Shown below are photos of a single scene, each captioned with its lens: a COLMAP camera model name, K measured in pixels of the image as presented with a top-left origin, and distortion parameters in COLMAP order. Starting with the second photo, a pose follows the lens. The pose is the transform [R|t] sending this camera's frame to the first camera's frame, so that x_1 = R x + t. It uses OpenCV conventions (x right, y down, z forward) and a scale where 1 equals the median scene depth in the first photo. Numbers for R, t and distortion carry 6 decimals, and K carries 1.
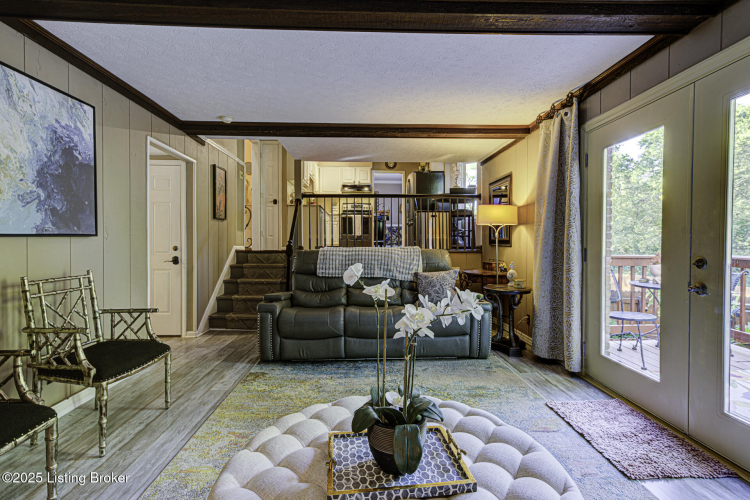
lens RADIAL K [[354.2, 0, 374.5], [0, 354.2, 250.3], [0, 0, 1]] dist [0.007932, 0.000855]
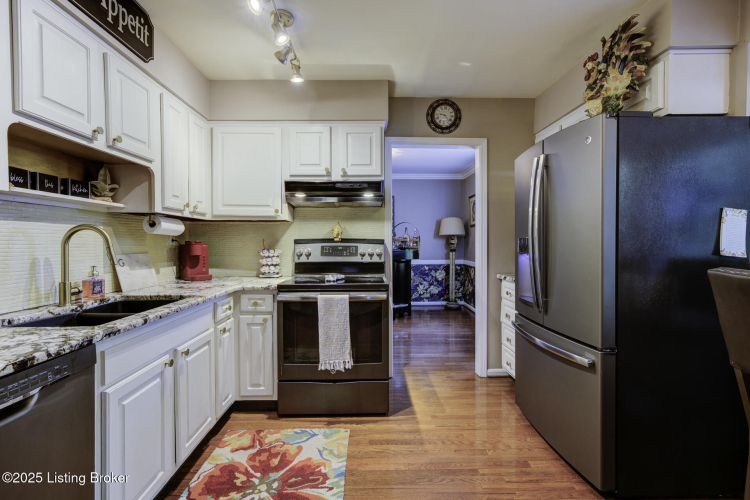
lens RADIAL K [[354.2, 0, 374.2], [0, 354.2, 249.1], [0, 0, 1]] dist [0.007932, 0.000855]
pose [[0.999951, 0.000760, -0.009867, -0.015009], [-0.000684, 0.999971, 0.007630, -0.129771], [0.009873, -0.007623, 0.999922, 0.697048]]
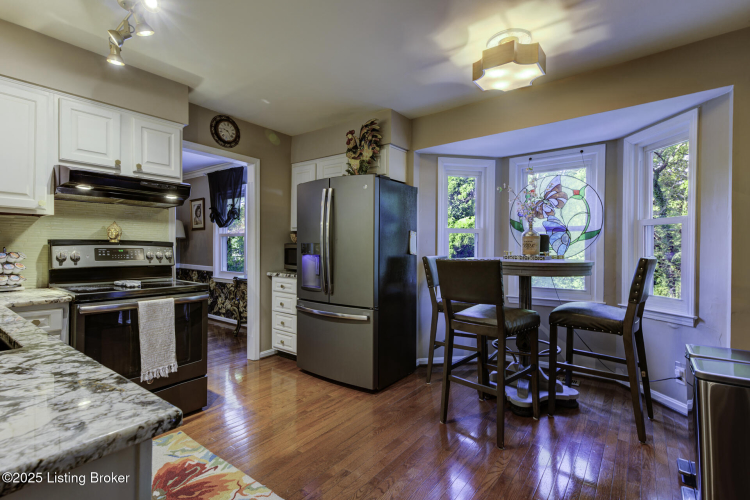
lens RADIAL K [[354.2, 0, 376.2], [0, 354.2, 249.3], [0, 0, 1]] dist [0.007932, 0.000855]
pose [[0.623708, 0.003948, 0.781648, -0.144422], [-0.001599, 0.999992, -0.003775, -0.128764], [-0.781656, 0.001105, 0.623709, 0.680366]]
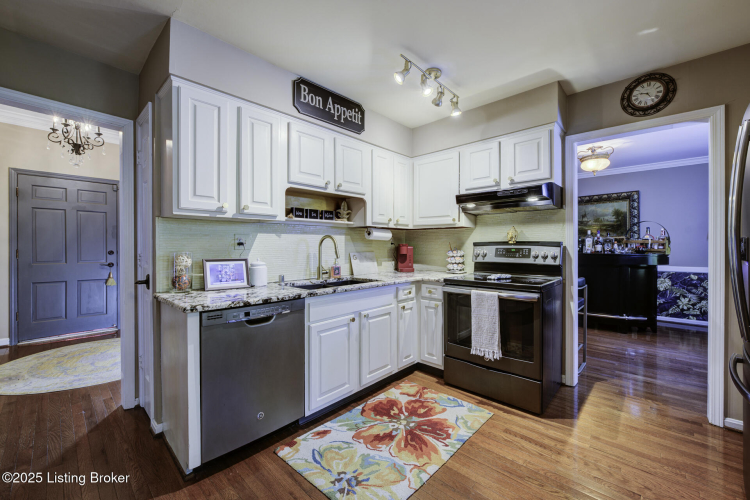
lens RADIAL K [[309.3, 0, 374.4], [0, 309.3, 246.8], [0, 0, 1]] dist [0.001159, -0.000066]
pose [[0.708235, 0.004620, -0.705962, 0.068489], [-0.007024, 0.999975, -0.000502, -0.130388], [0.705942, 0.005314, 0.708250, 0.707525]]
